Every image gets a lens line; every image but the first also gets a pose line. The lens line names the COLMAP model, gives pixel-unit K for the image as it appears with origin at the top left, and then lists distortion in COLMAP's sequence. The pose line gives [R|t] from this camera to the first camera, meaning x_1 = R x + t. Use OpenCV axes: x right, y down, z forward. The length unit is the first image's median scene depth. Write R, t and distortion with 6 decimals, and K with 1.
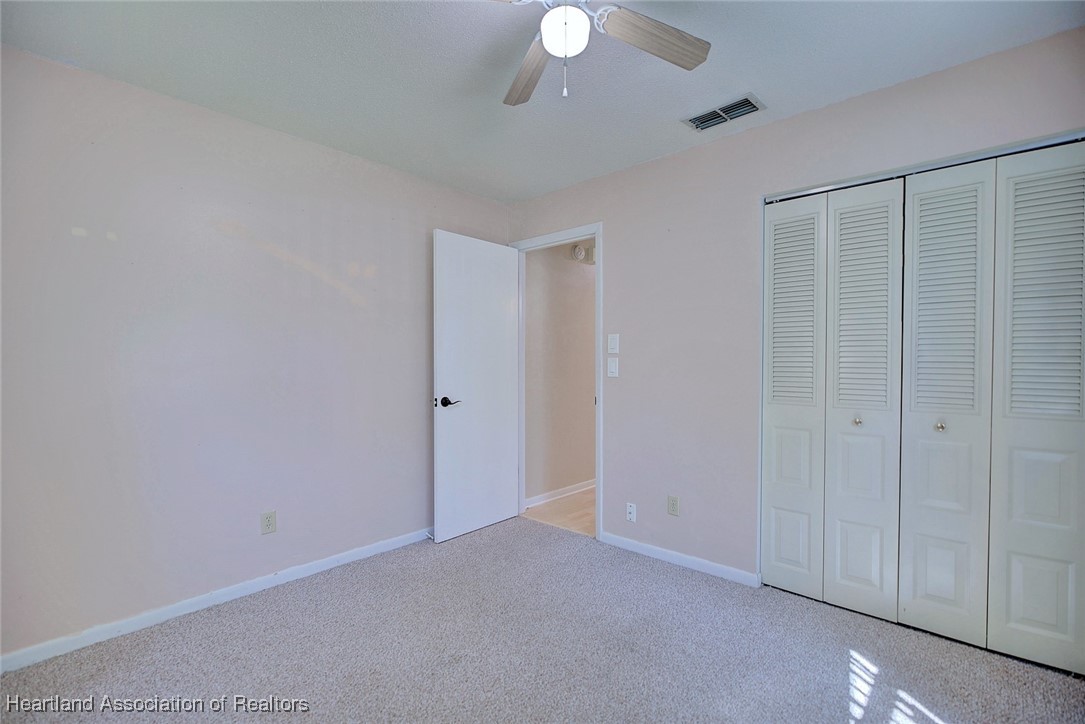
lens RADIAL K [[497.1, 0, 544.5], [0, 497.1, 364.0], [0, 0, 1]] dist [0.002592, -0.001653]
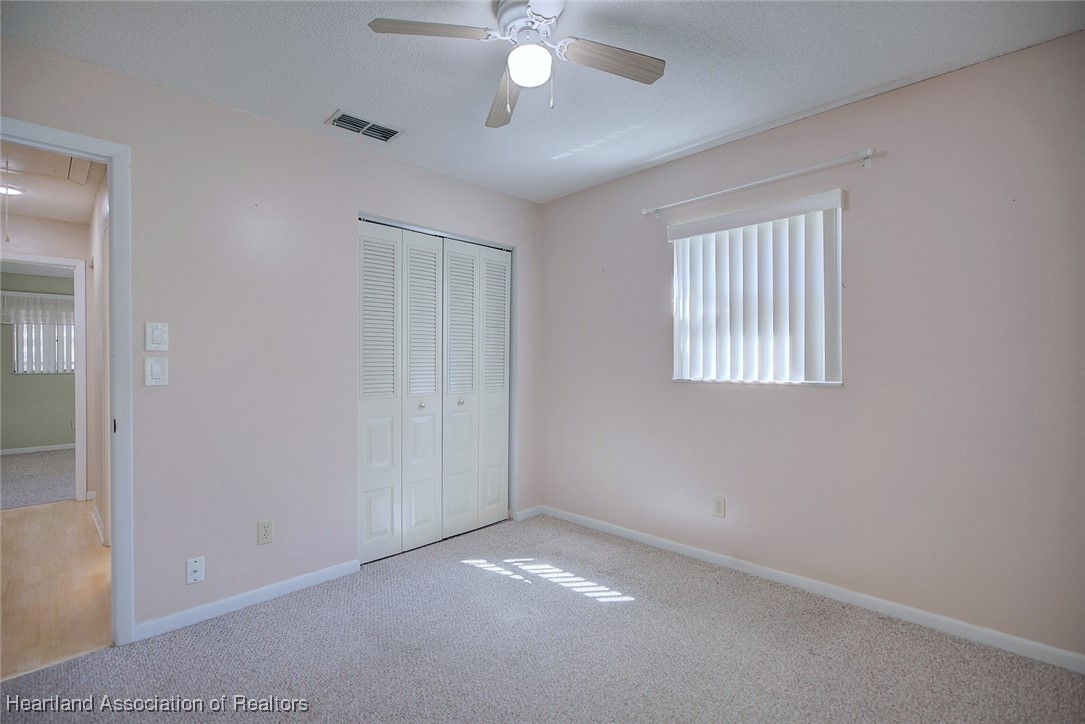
lens RADIAL K [[497.1, 0, 543.5], [0, 497.1, 361.6], [0, 0, 1]] dist [0.002592, -0.001653]
pose [[0.031754, -0.001546, 0.999495, -0.521616], [0.008248, 0.999965, 0.001285, -0.003056], [-0.999462, 0.008203, 0.031766, 0.452882]]
